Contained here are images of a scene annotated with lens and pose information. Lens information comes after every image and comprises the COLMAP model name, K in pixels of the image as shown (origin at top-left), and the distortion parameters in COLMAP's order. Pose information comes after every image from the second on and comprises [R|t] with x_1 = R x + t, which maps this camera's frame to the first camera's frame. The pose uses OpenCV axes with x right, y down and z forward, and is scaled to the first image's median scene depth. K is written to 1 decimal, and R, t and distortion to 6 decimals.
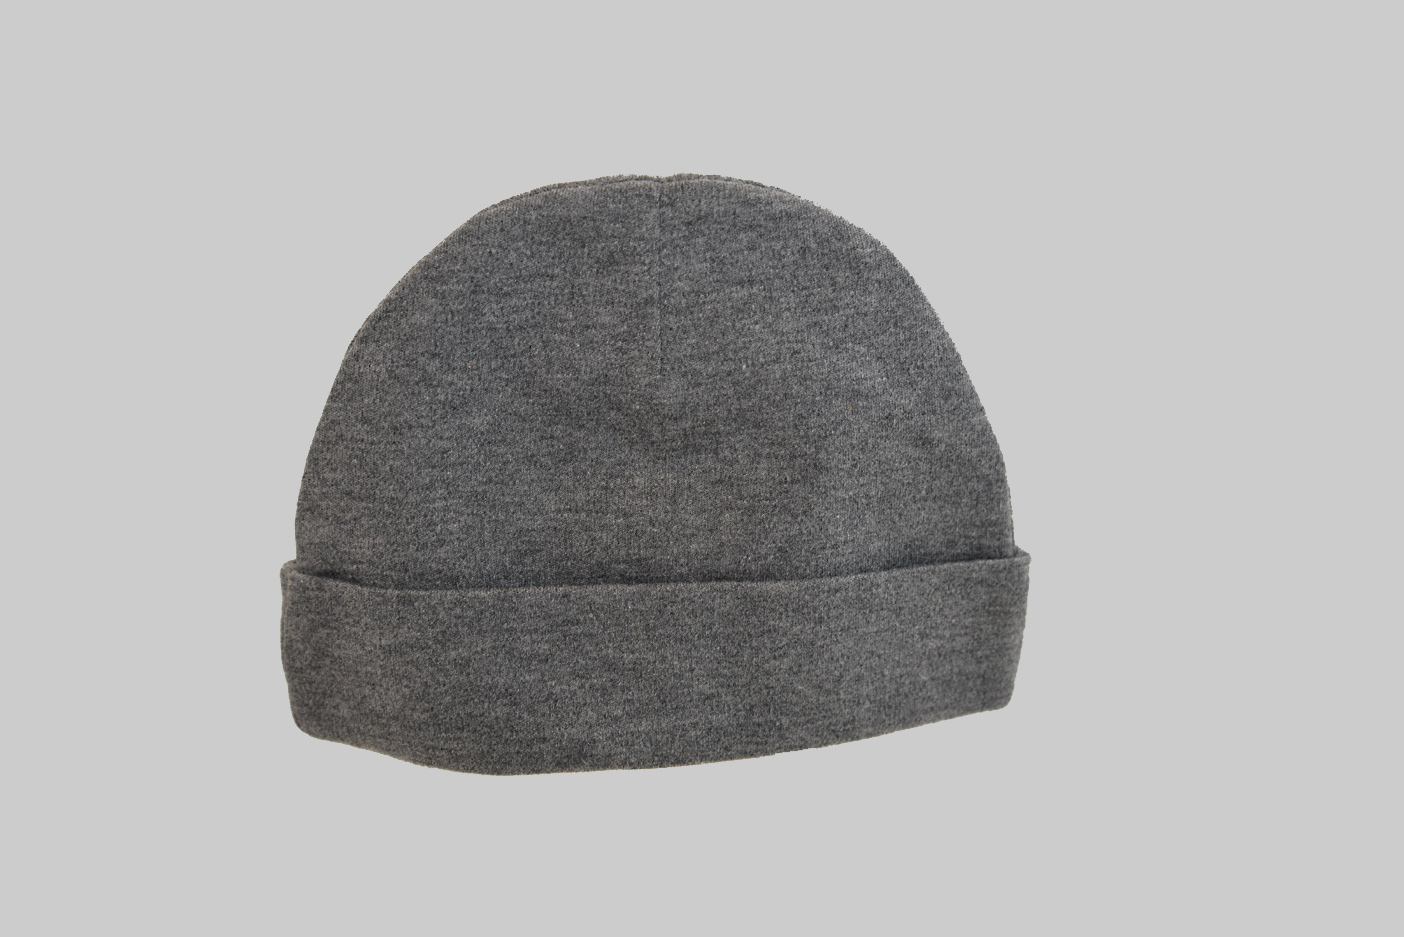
lens RADIAL K [[1703.3, 0, 712.3], [0, 1703.3, 461.3], [0, 0, 1]] dist [-0.023771, 0.000000]
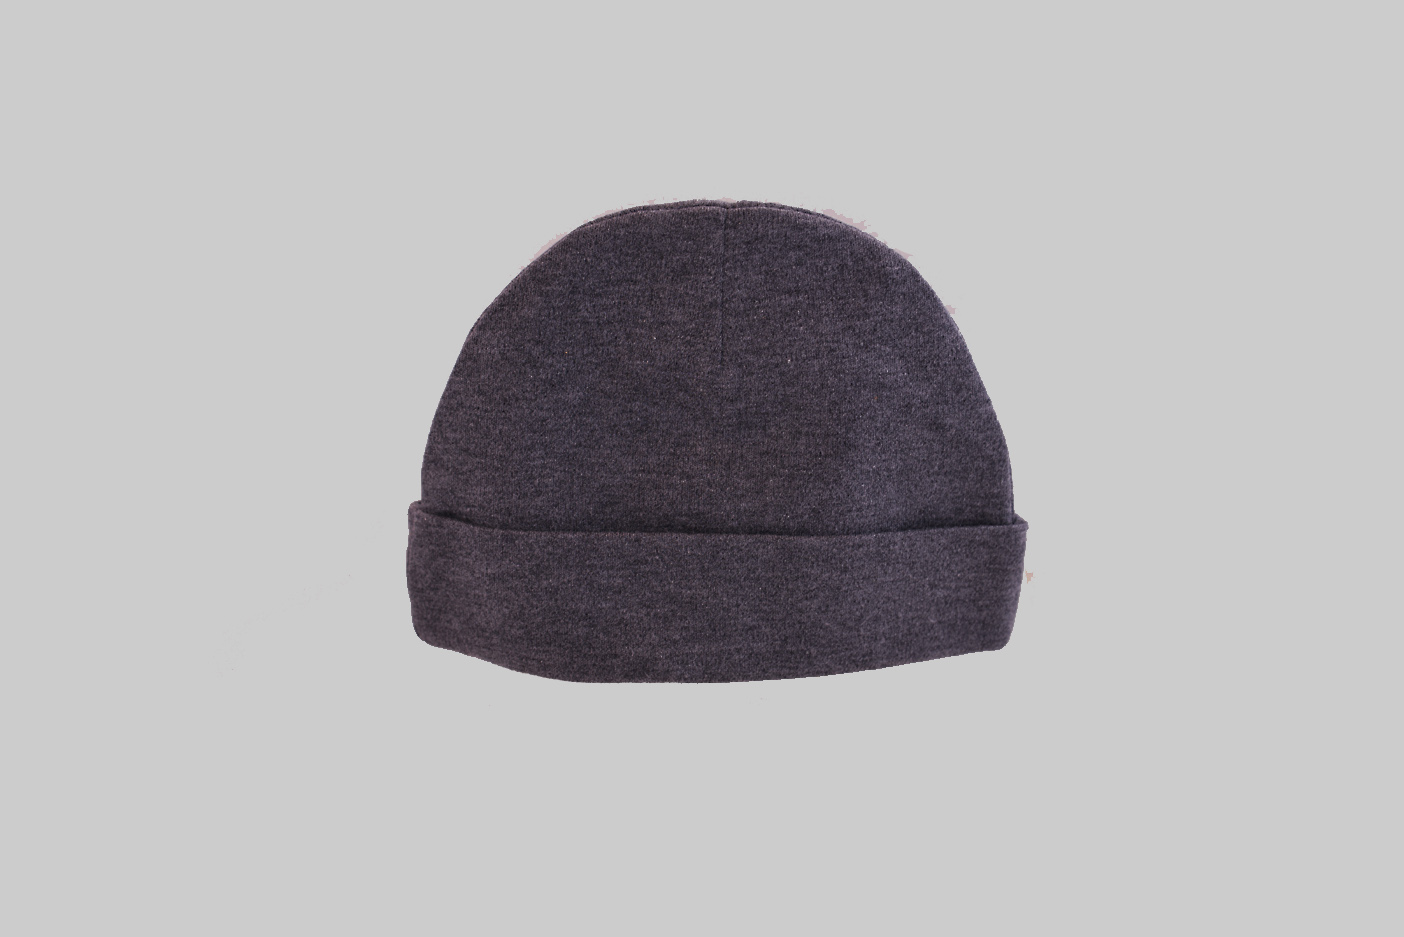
lens RADIAL K [[1703.3, 0, 694.9], [0, 1703.3, 473.1], [0, 0, 1]] dist [-0.023771, 0.000000]
pose [[0.996873, 0.042506, -0.066611, 0.035247], [-0.039374, 0.998088, 0.047644, -0.029798], [0.068509, -0.044873, 0.996641, -0.220999]]
